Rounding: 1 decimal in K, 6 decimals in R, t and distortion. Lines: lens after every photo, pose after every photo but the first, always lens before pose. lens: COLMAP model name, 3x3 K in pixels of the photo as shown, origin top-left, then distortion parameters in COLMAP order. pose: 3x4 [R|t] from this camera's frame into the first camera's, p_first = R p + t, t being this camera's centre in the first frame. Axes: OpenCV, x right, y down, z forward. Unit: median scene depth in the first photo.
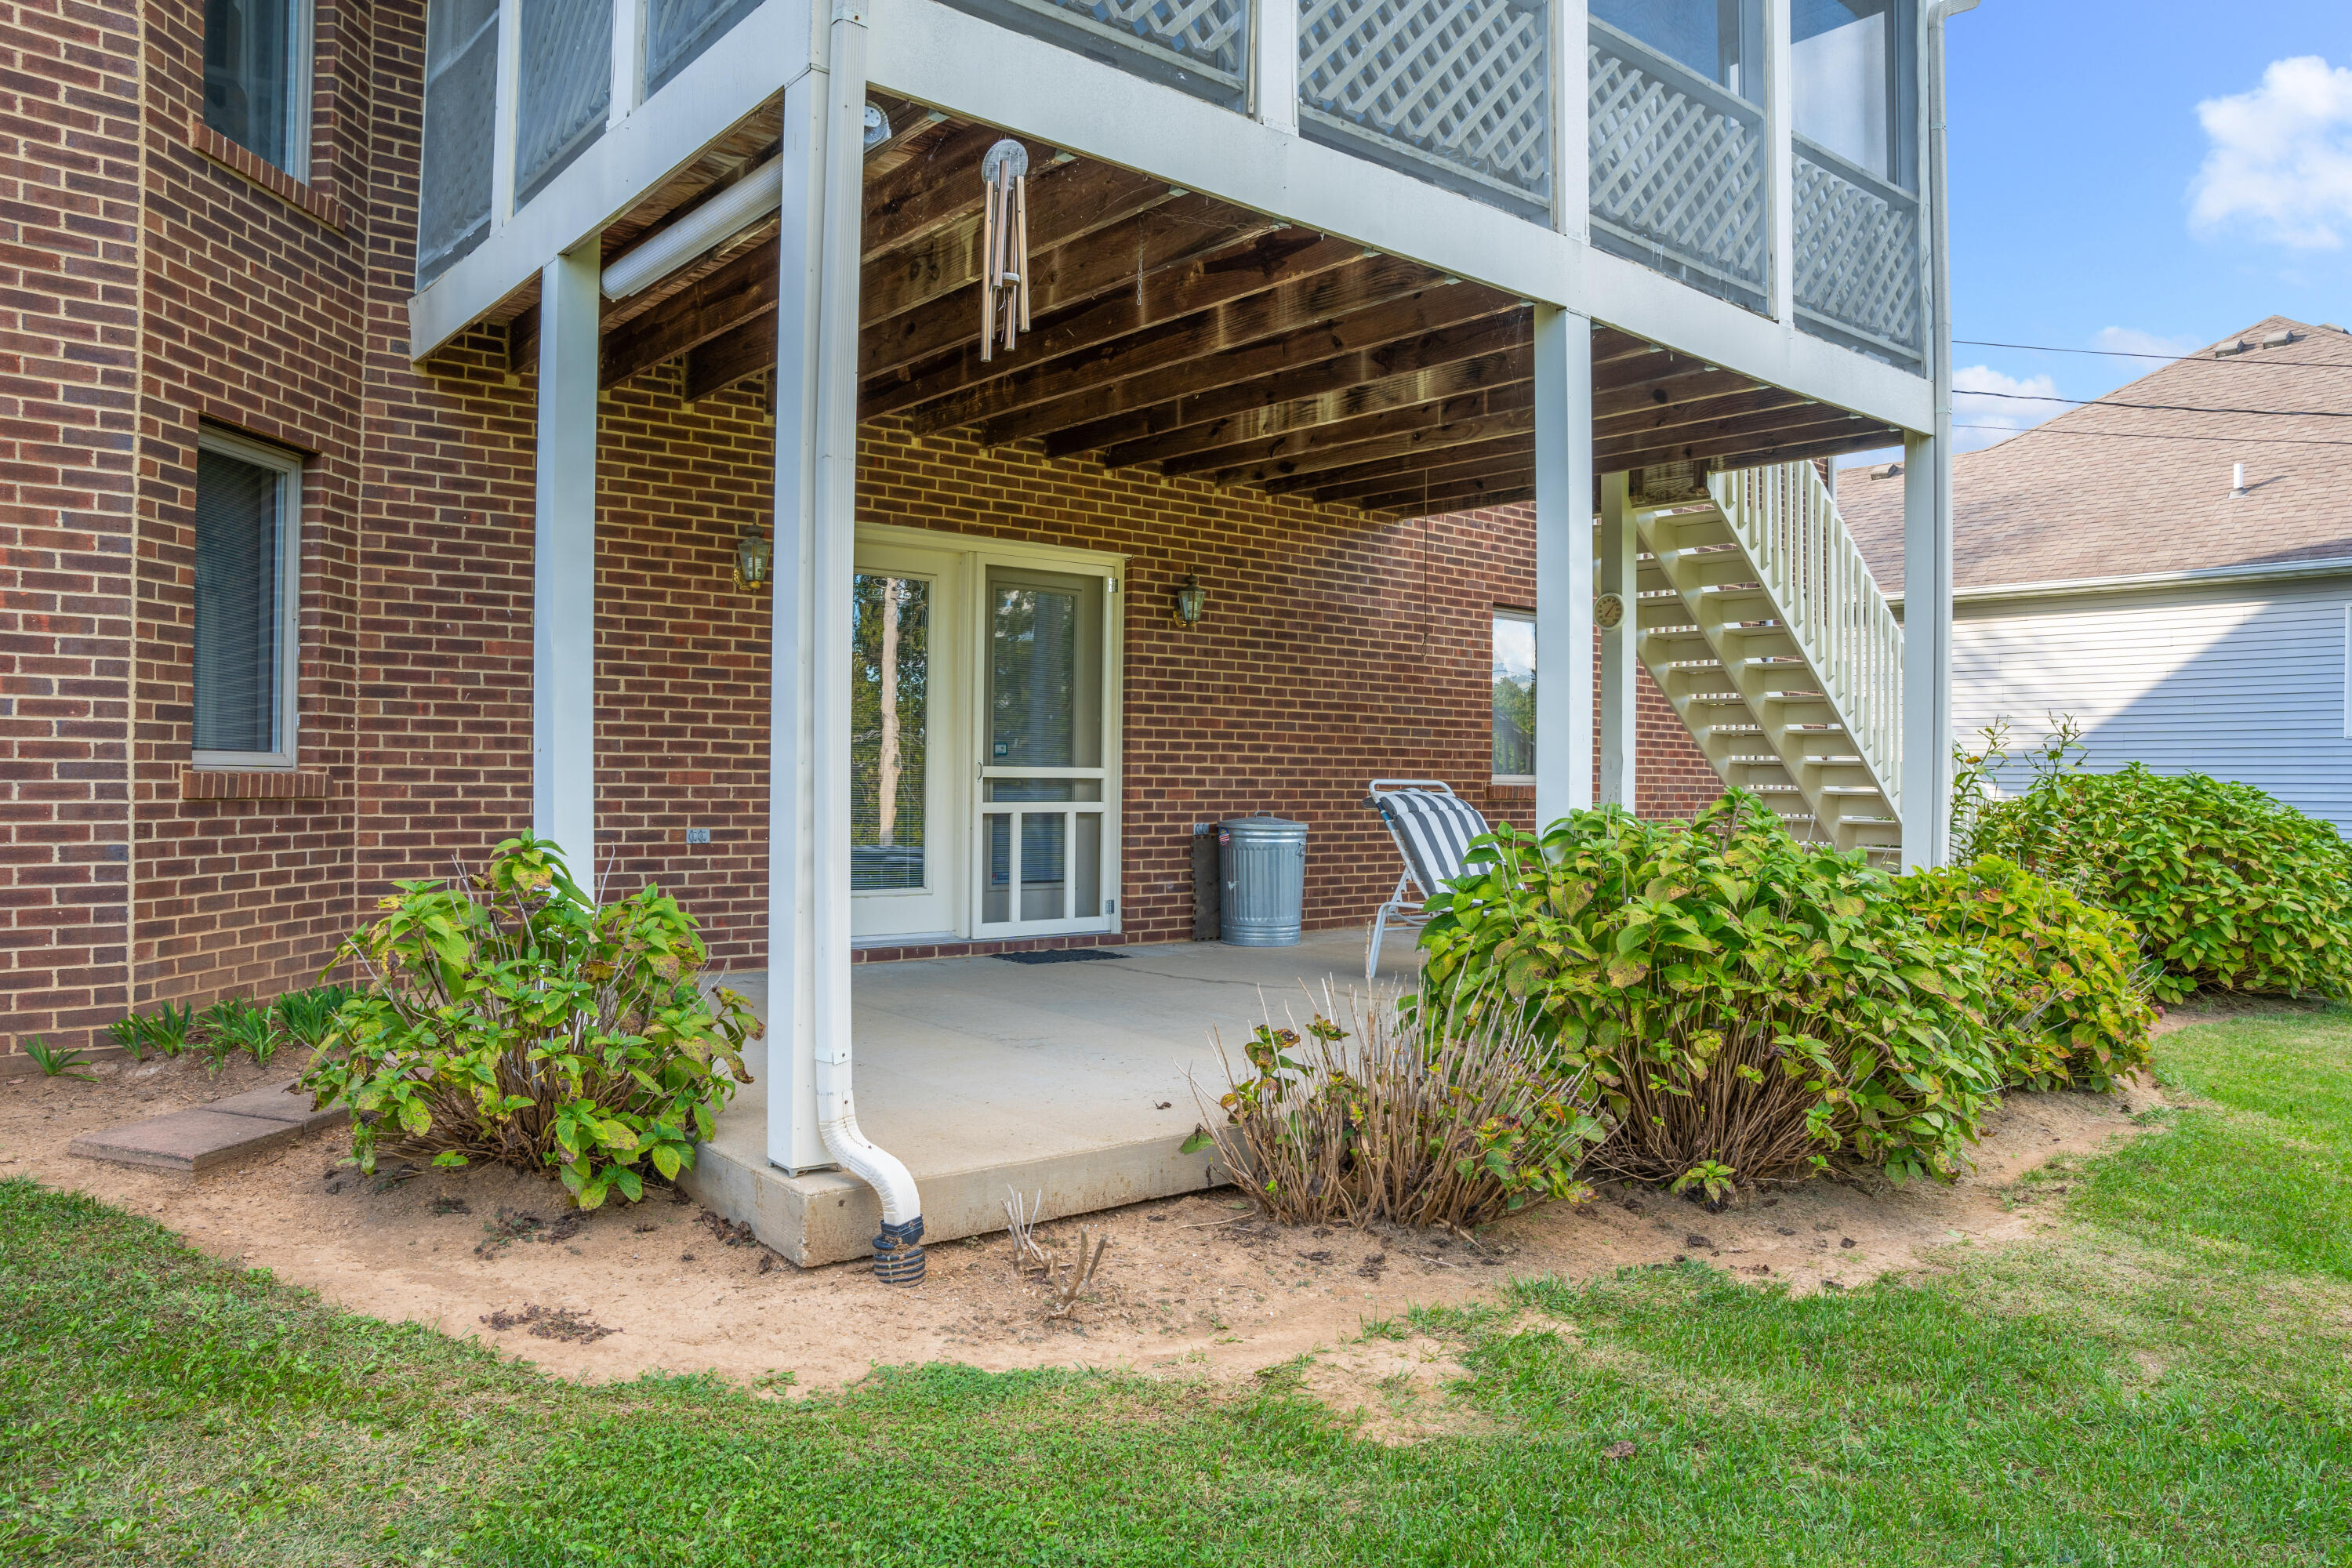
lens RADIAL K [[1618.0, 0, 1176.0], [0, 1618.0, 784.0], [0, 0, 1]] dist [-0.128105, 0.107966]
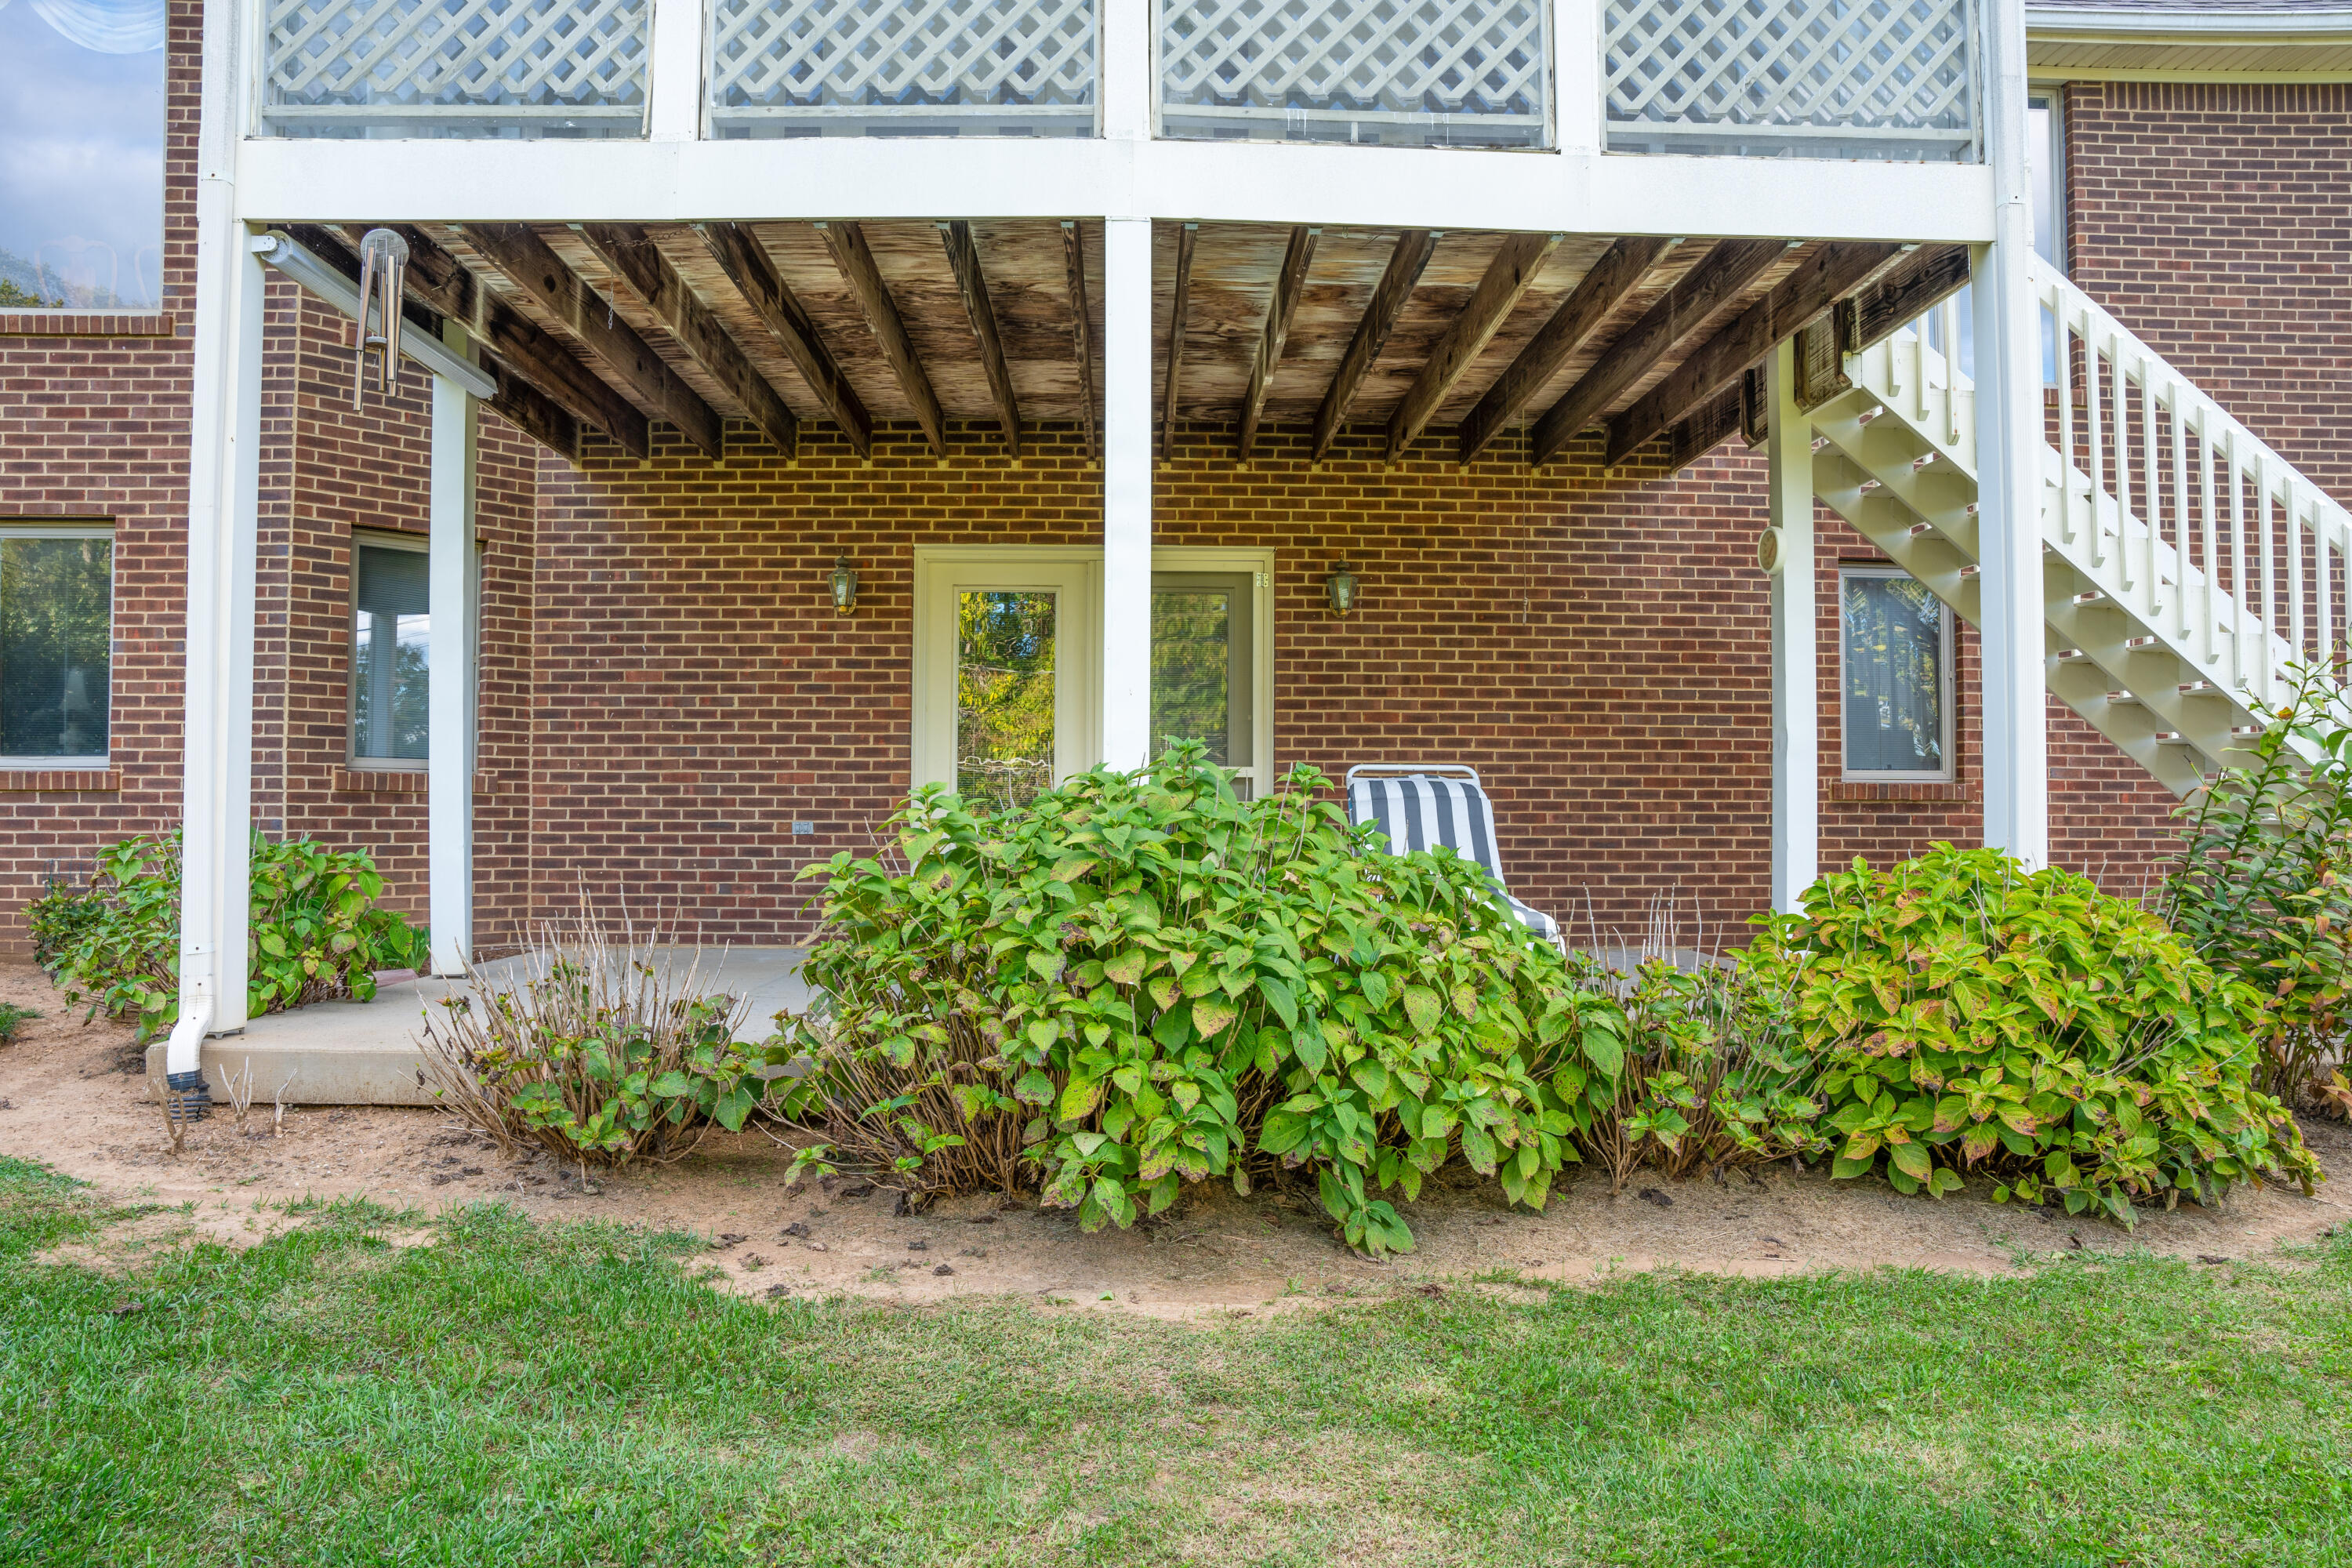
lens RADIAL K [[1618.0, 0, 1176.0], [0, 1618.0, 784.0], [0, 0, 1]] dist [-0.128105, 0.107966]
pose [[0.782256, -0.022014, -0.622568, 0.707419], [0.002860, 0.999492, -0.031750, 0.042106], [0.622951, 0.023056, 0.781921, 0.277781]]
